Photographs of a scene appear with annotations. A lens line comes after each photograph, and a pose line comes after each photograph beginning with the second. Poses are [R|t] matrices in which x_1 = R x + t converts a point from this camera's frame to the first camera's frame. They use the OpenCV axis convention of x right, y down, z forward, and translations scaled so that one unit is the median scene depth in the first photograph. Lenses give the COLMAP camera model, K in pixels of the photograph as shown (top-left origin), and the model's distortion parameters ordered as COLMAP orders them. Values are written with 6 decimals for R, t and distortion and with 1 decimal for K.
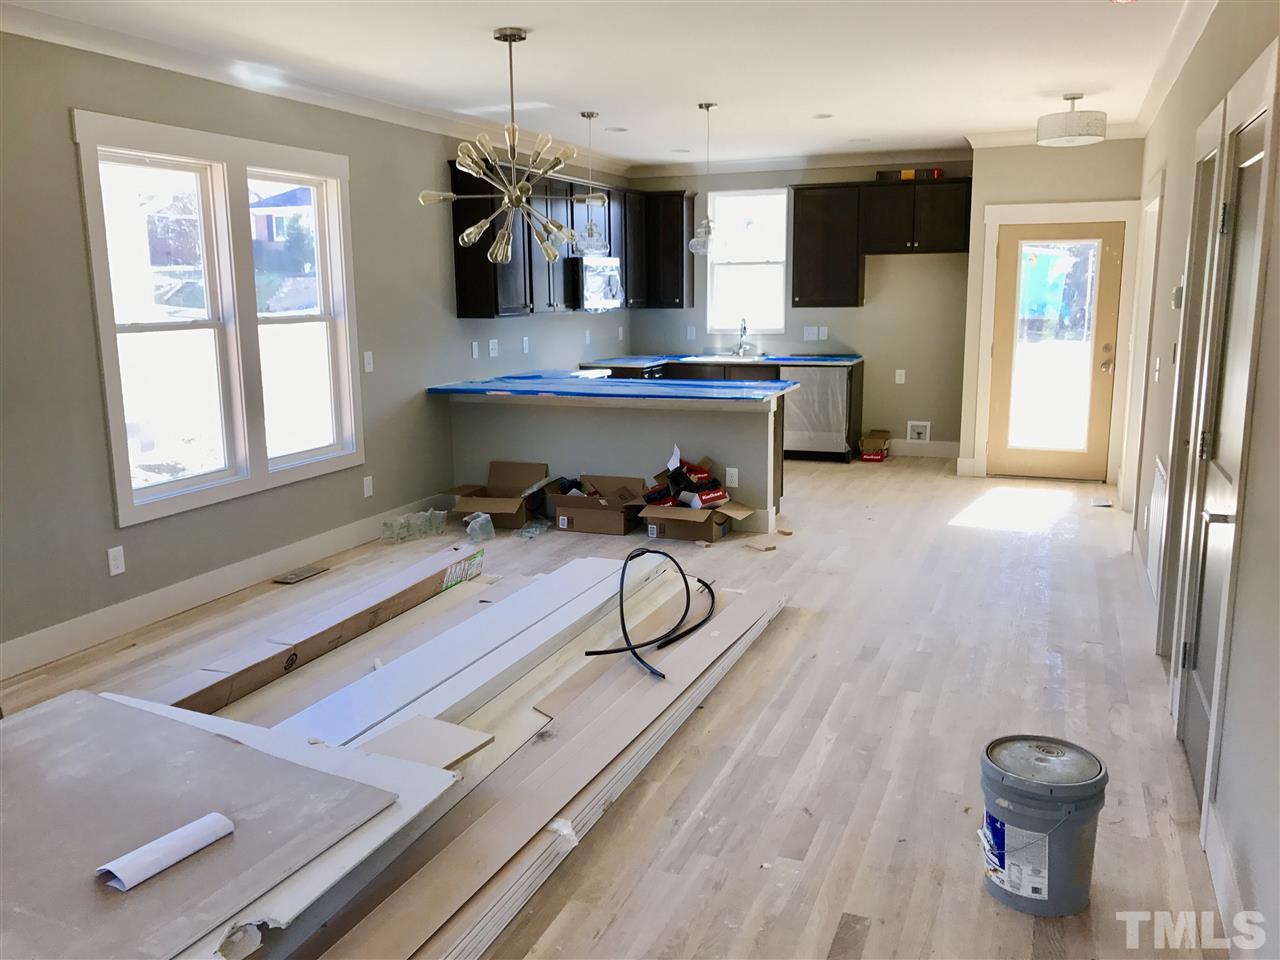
lens RADIAL K [[1046.2, 0, 640.0], [0, 1046.2, 480.0], [0, 0, 1]] dist [0.079826, -0.002143]
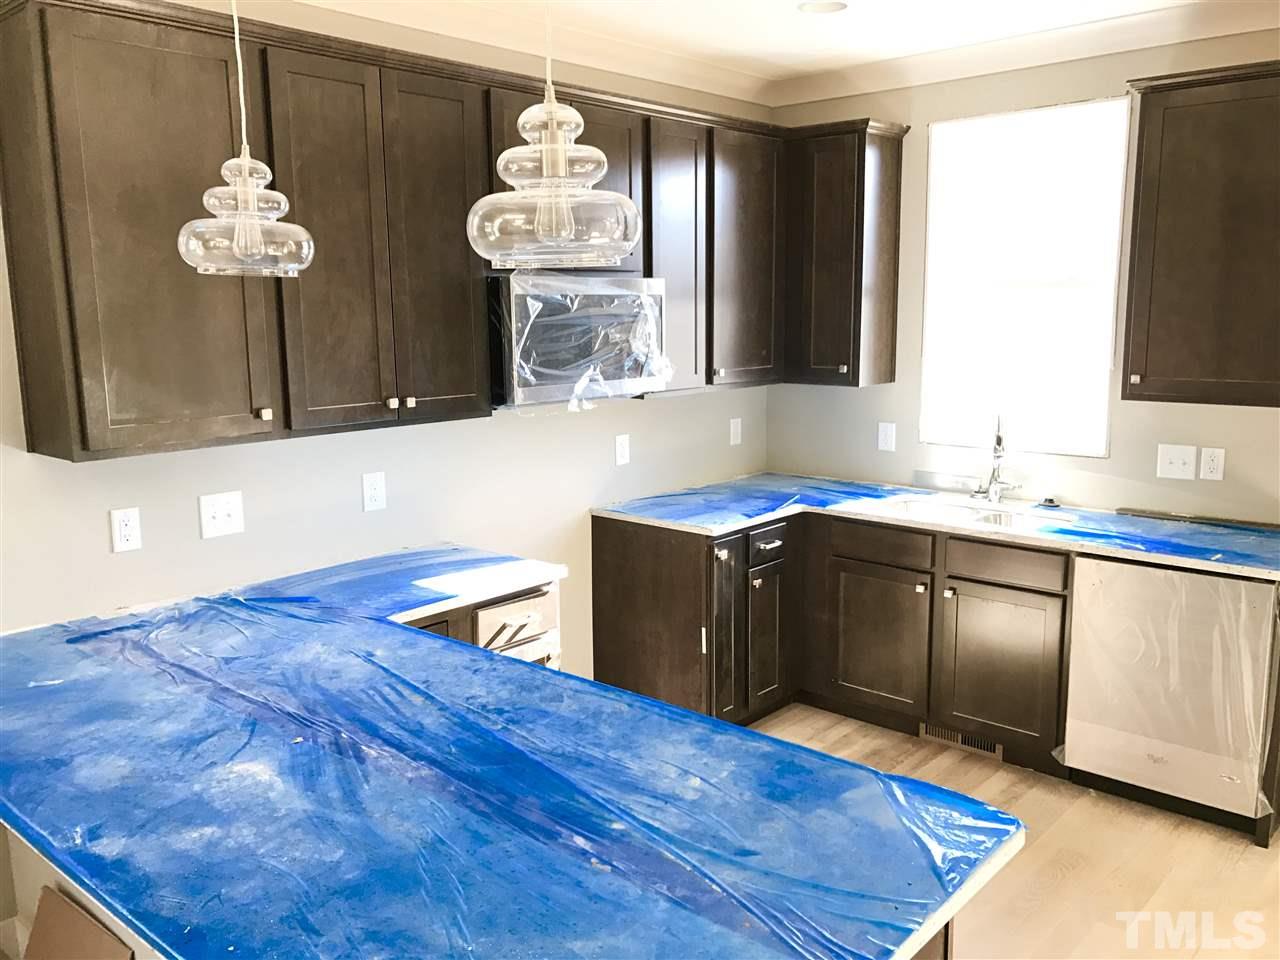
lens RADIAL K [[1056.7, 0, 640.0], [0, 1056.7, 480.0], [0, 0, 1]] dist [0.004290, 0.005612]
pose [[0.942450, 0.056809, -0.329486, 0.110500], [-0.062007, 0.998062, -0.005279, -0.124595], [0.328548, 0.025406, 0.944146, 0.589610]]
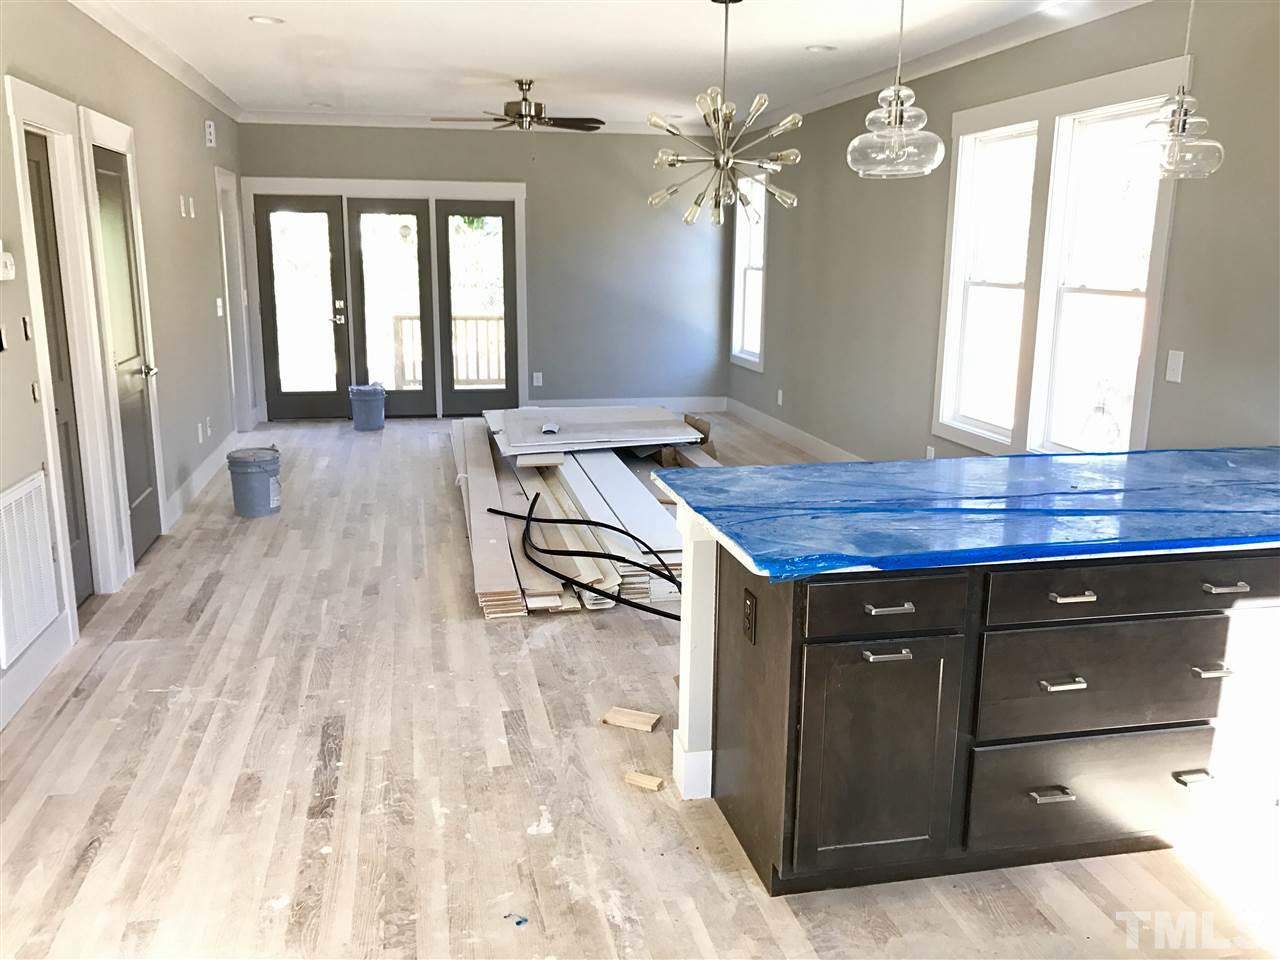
lens RADIAL K [[1056.7, 0, 640.0], [0, 1056.7, 480.0], [0, 0, 1]] dist [0.004290, 0.005612]
pose [[-0.833623, 0.122227, -0.538640, 0.274849], [-0.104482, 0.922704, 0.371080, -0.182063], [0.542361, 0.365620, -0.756417, 0.952914]]
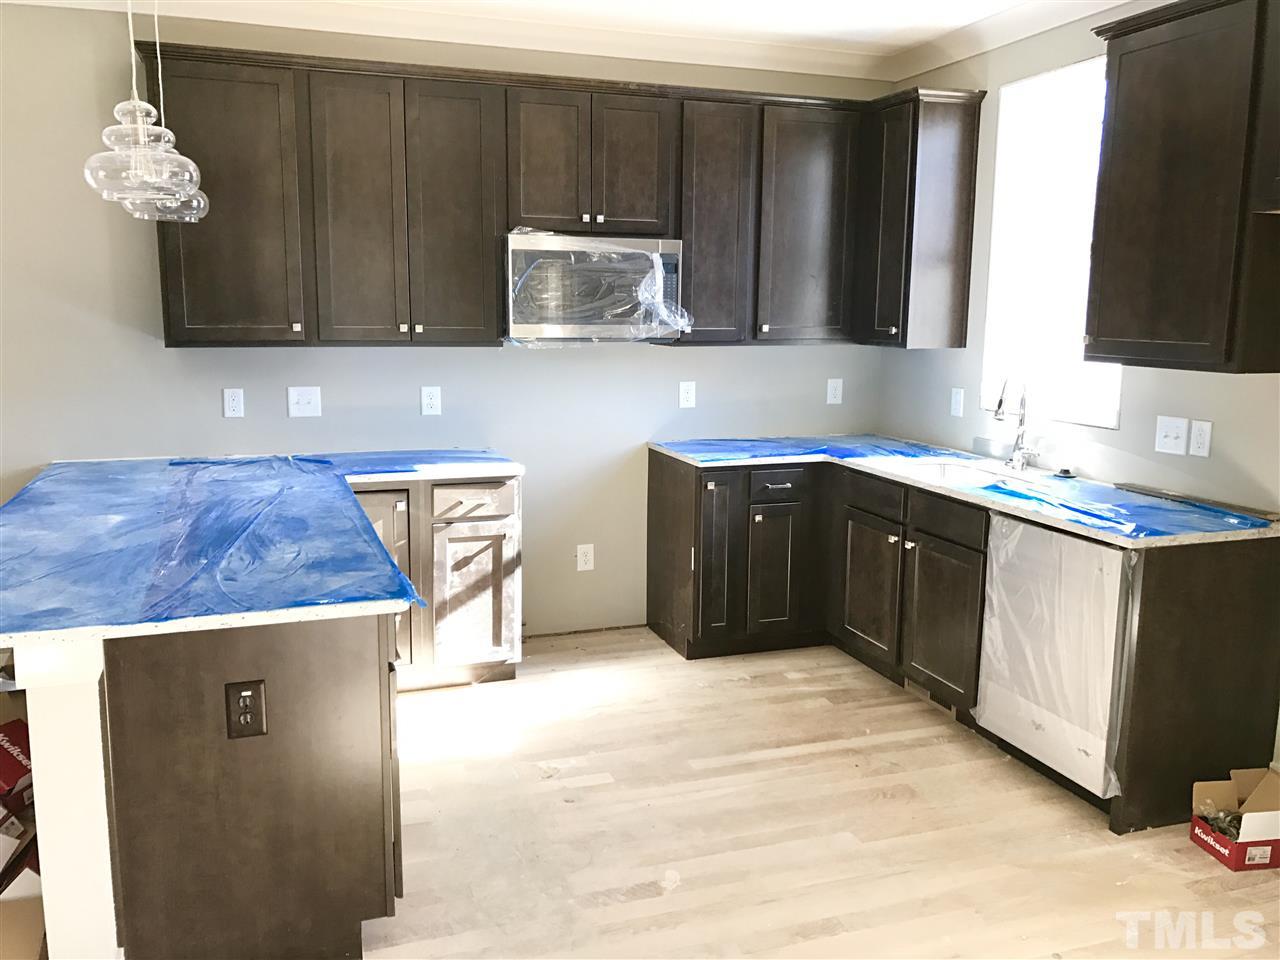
lens RADIAL K [[1056.7, 0, 640.0], [0, 1056.7, 480.0], [0, 0, 1]] dist [0.004290, 0.005612]
pose [[0.664004, 0.142306, -0.734063, 0.331282], [-0.155712, 0.986516, 0.050396, -0.120224], [0.731336, 0.080840, 0.677209, 0.651526]]
